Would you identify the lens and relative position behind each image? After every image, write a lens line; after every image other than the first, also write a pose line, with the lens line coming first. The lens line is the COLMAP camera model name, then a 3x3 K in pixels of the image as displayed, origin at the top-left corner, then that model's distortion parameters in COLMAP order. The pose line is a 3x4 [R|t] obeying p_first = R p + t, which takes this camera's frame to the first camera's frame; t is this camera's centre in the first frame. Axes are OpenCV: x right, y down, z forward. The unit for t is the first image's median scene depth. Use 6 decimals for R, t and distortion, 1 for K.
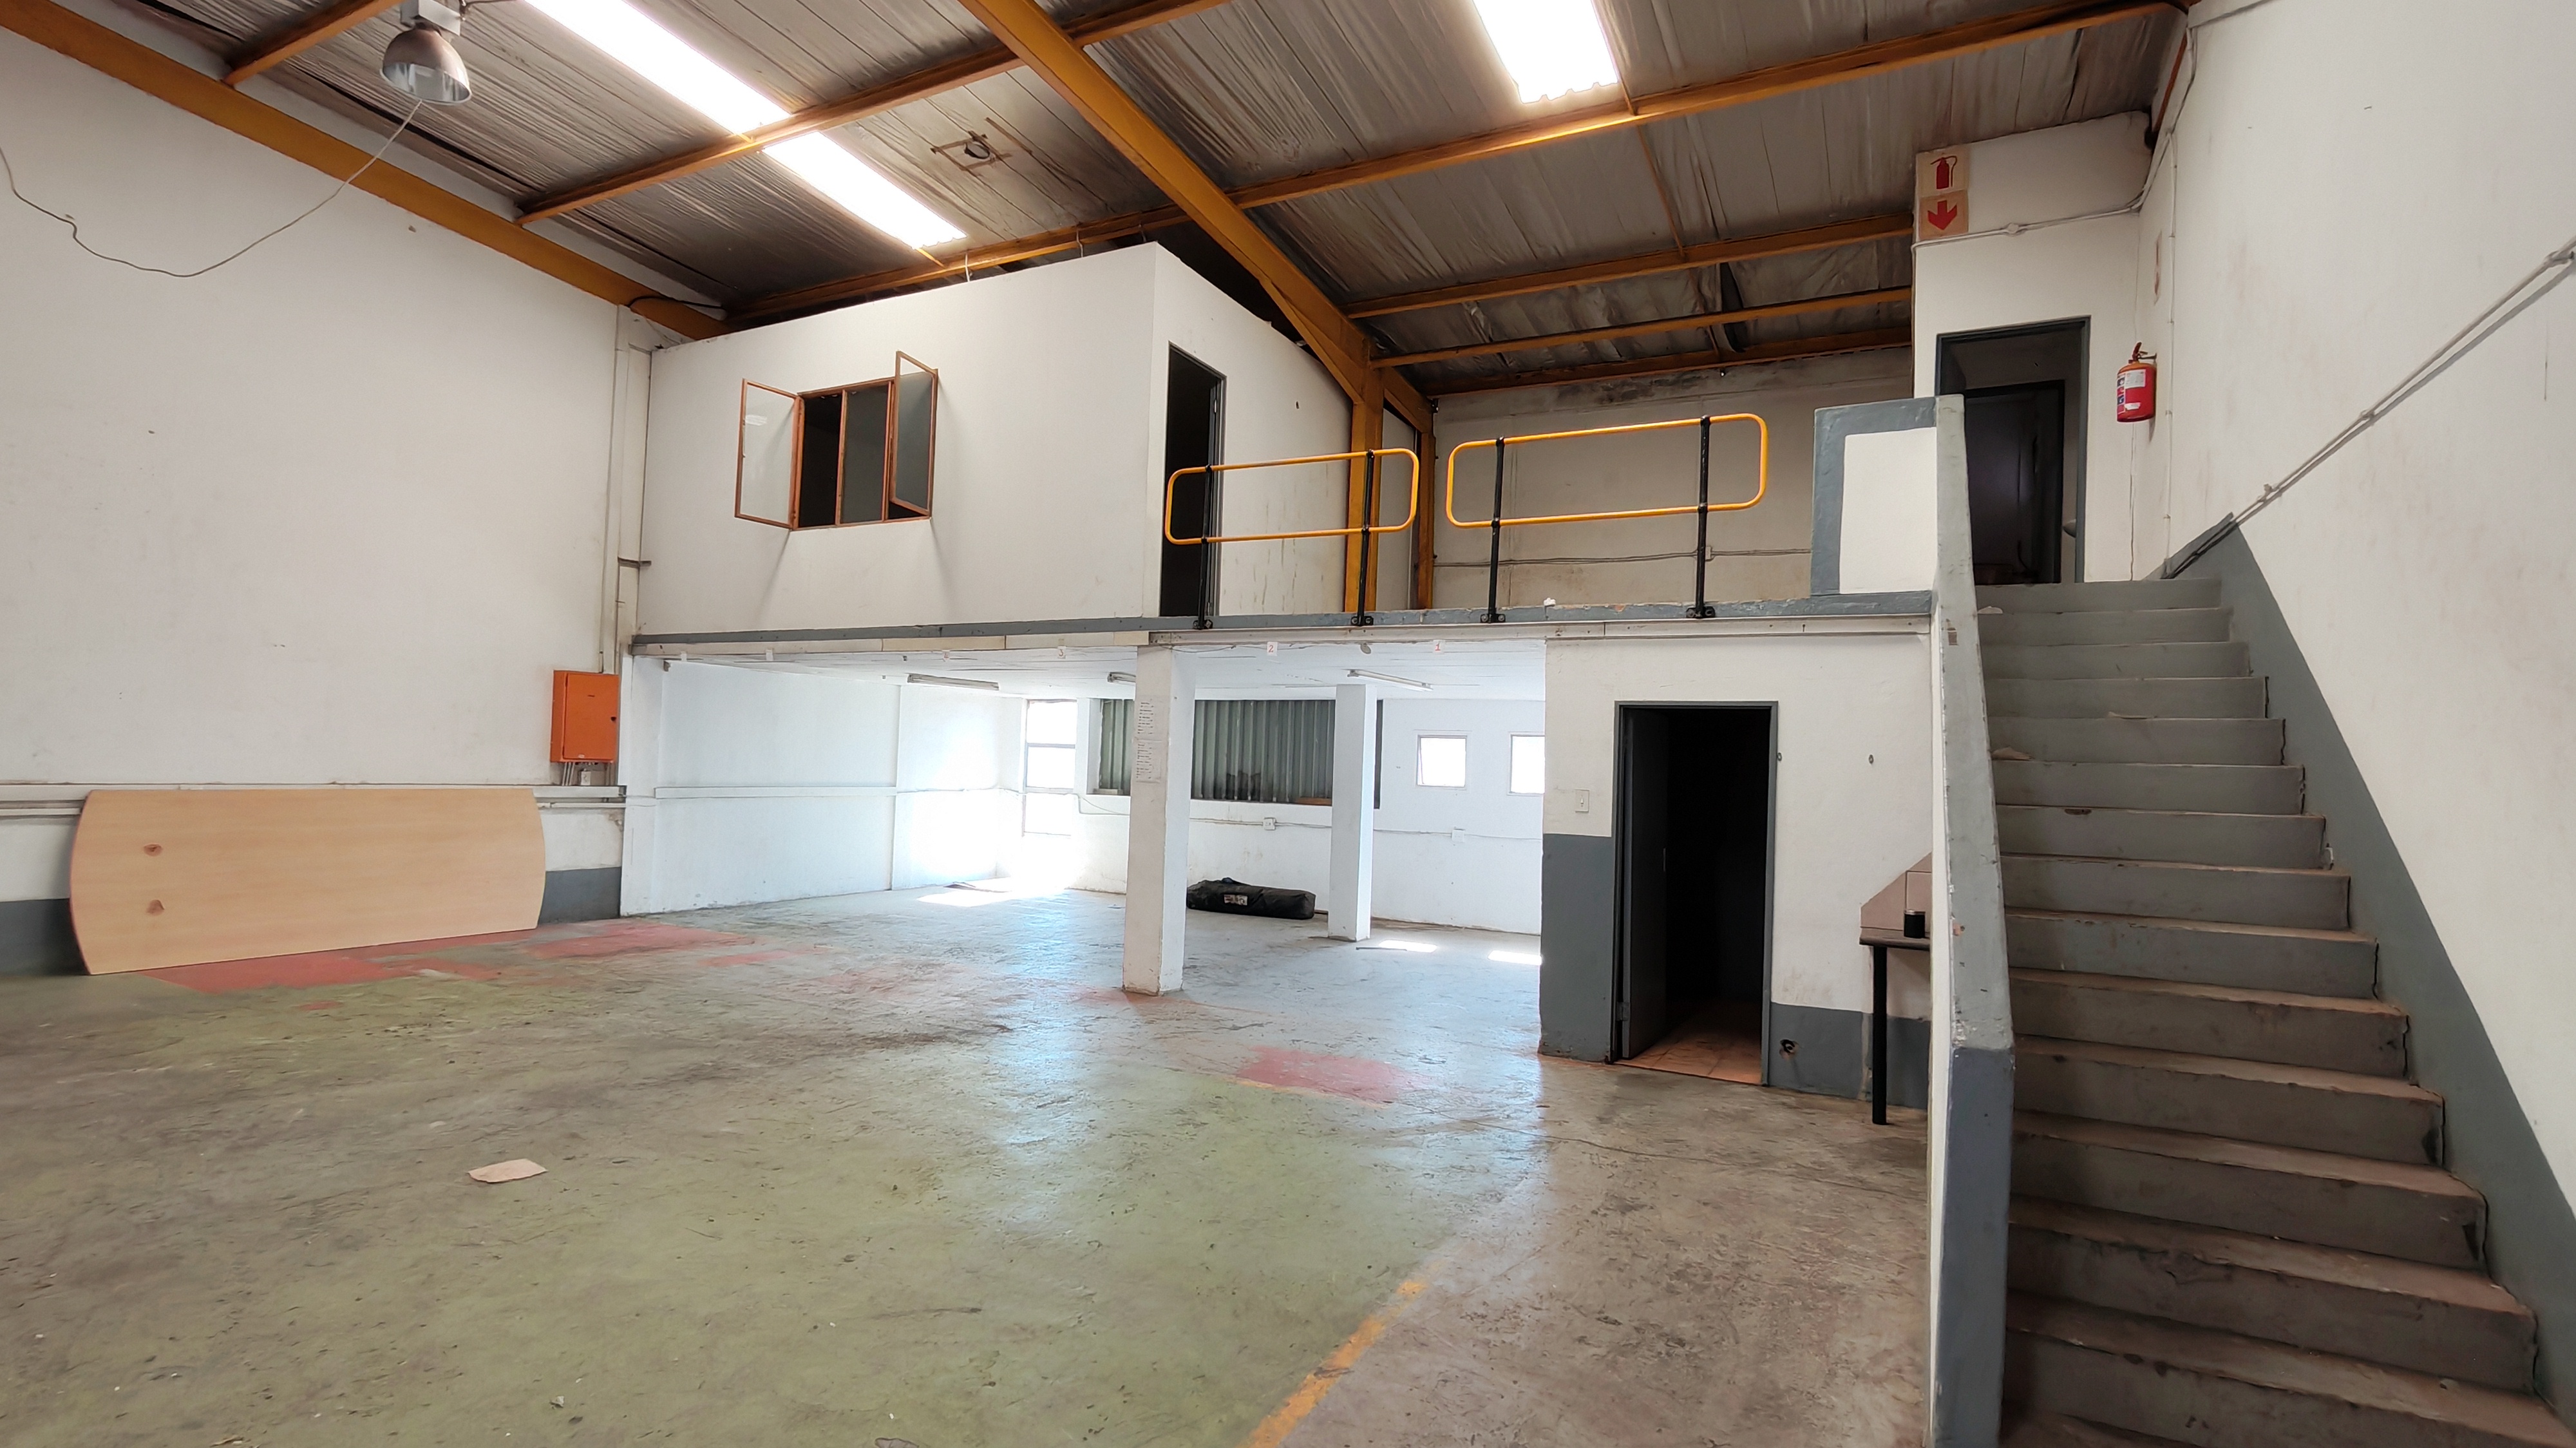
lens RADIAL K [[1180.0, 0, 1290.3], [0, 1180.0, 739.8], [0, 0, 1]] dist [-0.001823, -0.000399]
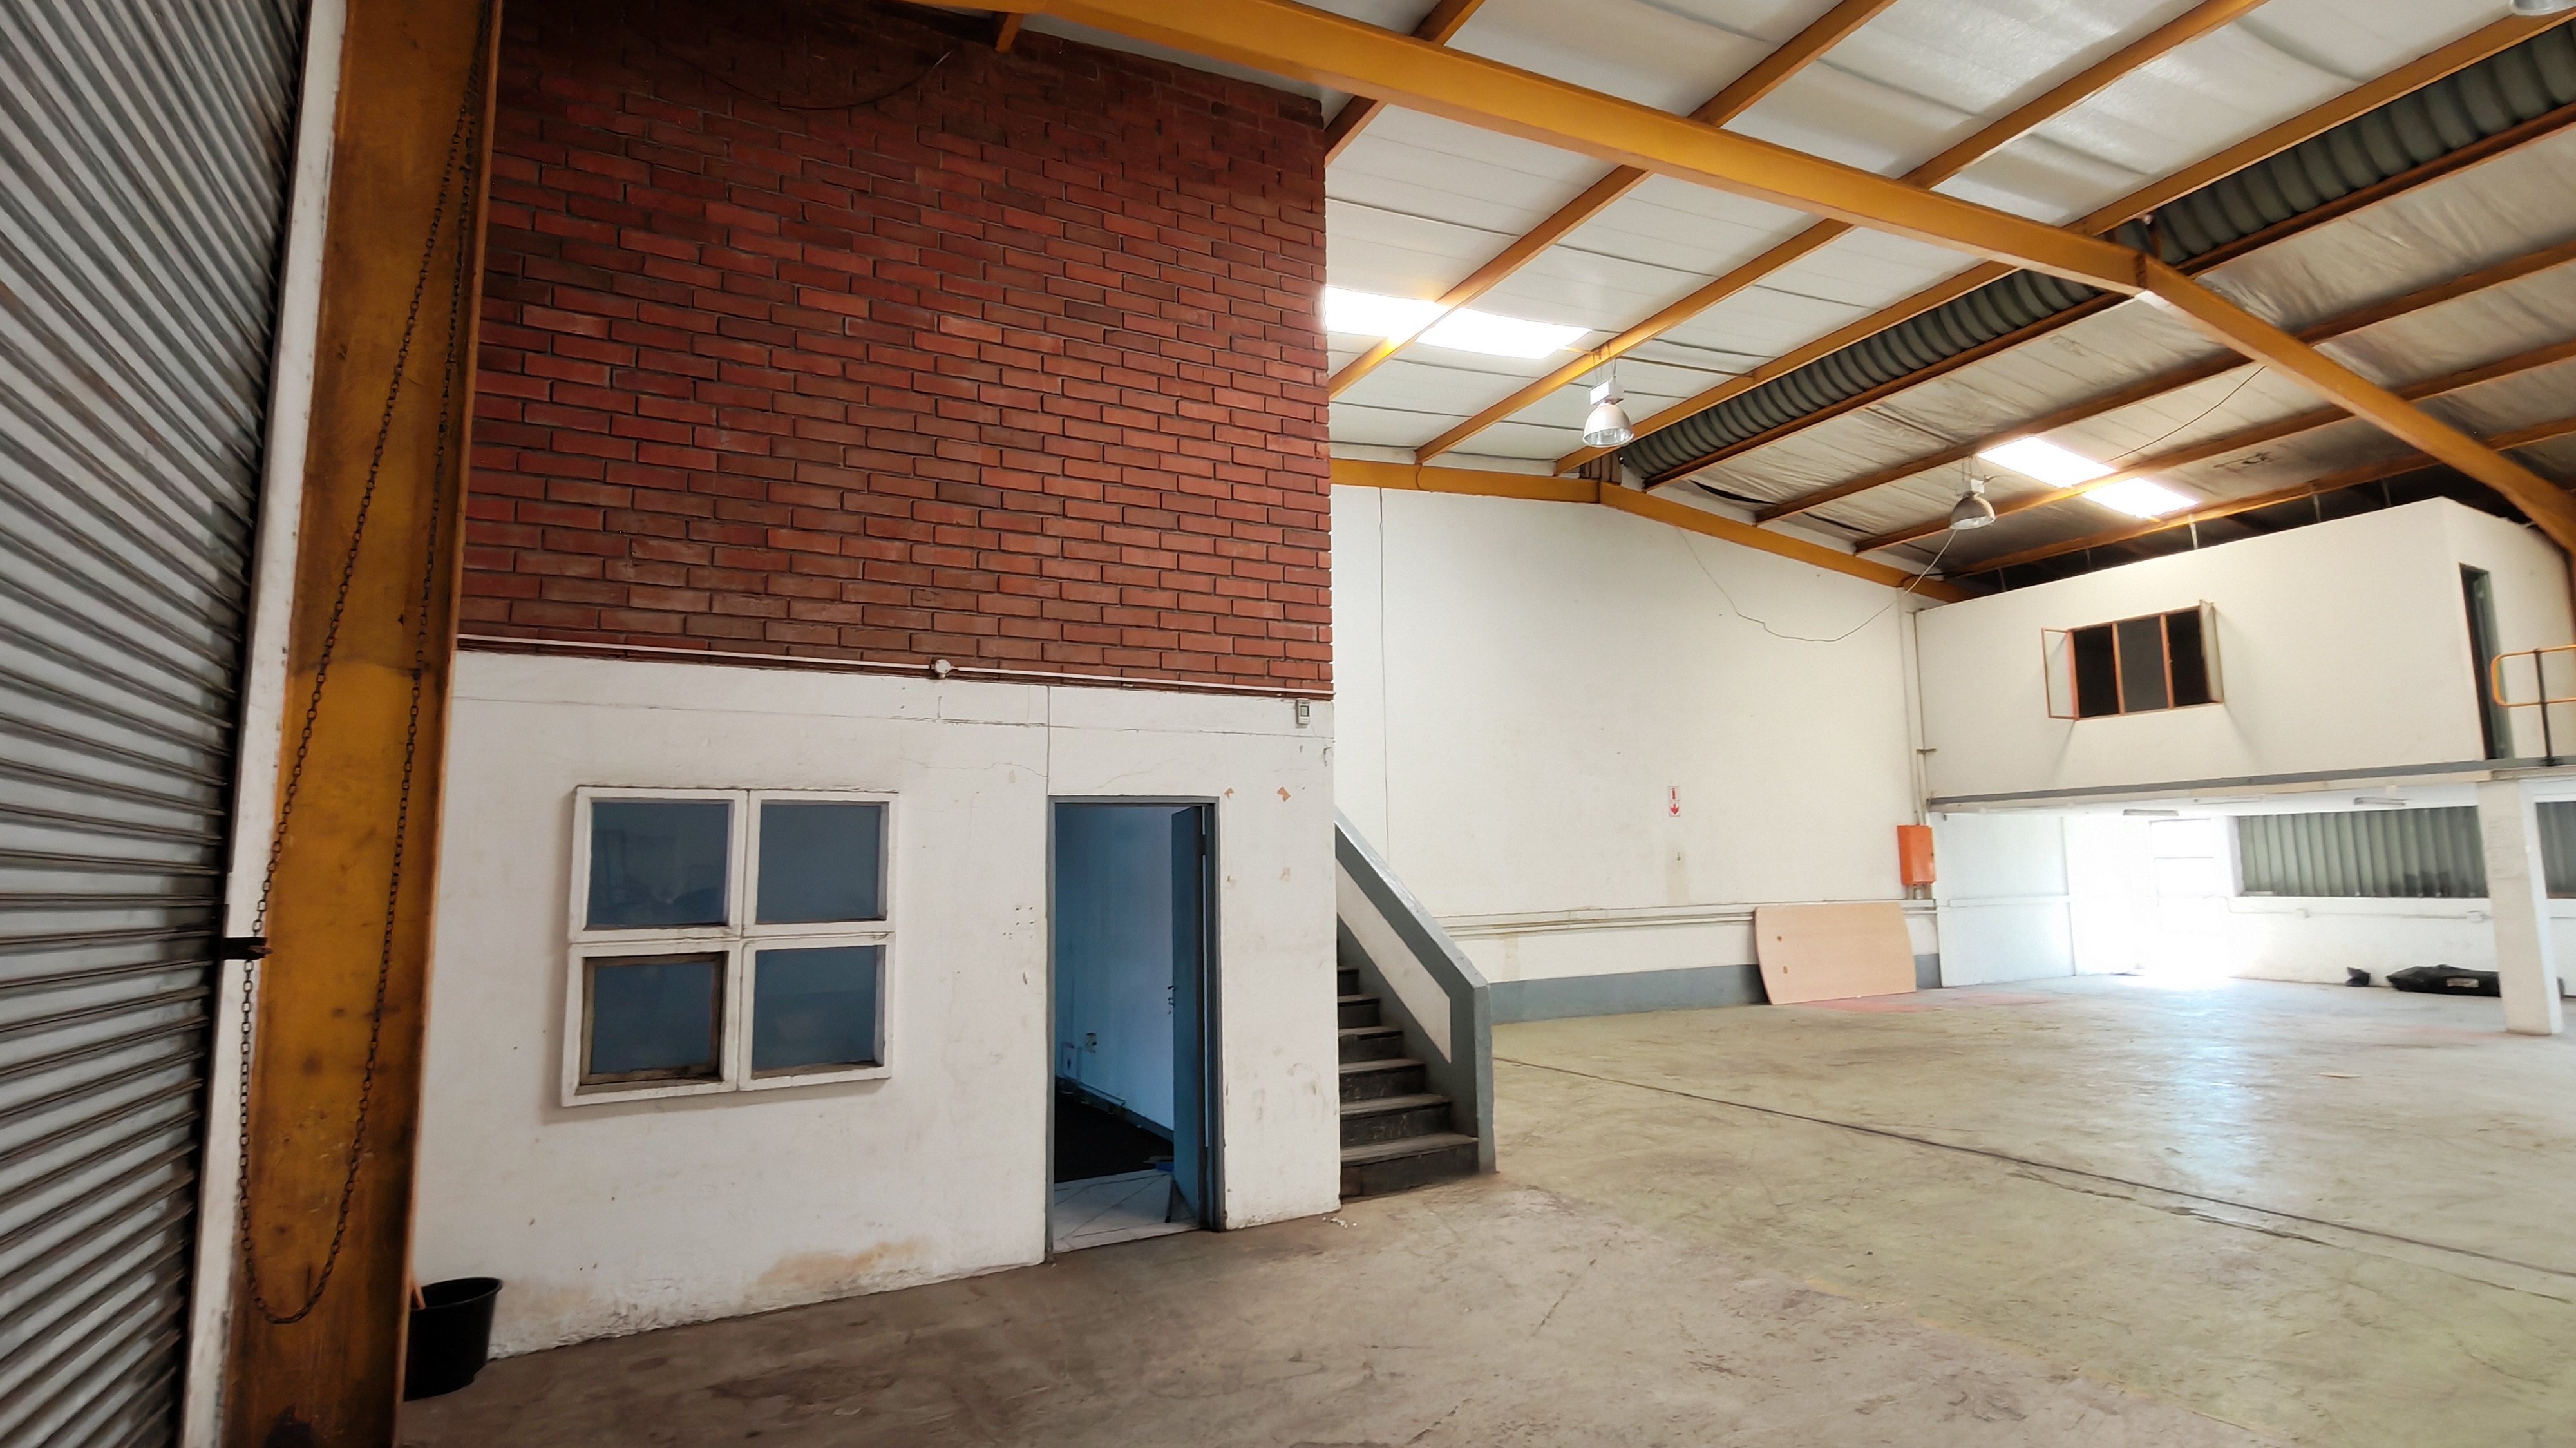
lens RADIAL K [[1180.0, 0, 1287.6], [0, 1180.0, 739.4], [0, 0, 1]] dist [-0.001823, -0.000399]
pose [[0.826911, -0.108474, -0.551771, -0.482848], [0.051355, 0.991686, -0.117994, -0.033956], [0.559982, 0.069234, 0.825607, -0.879075]]
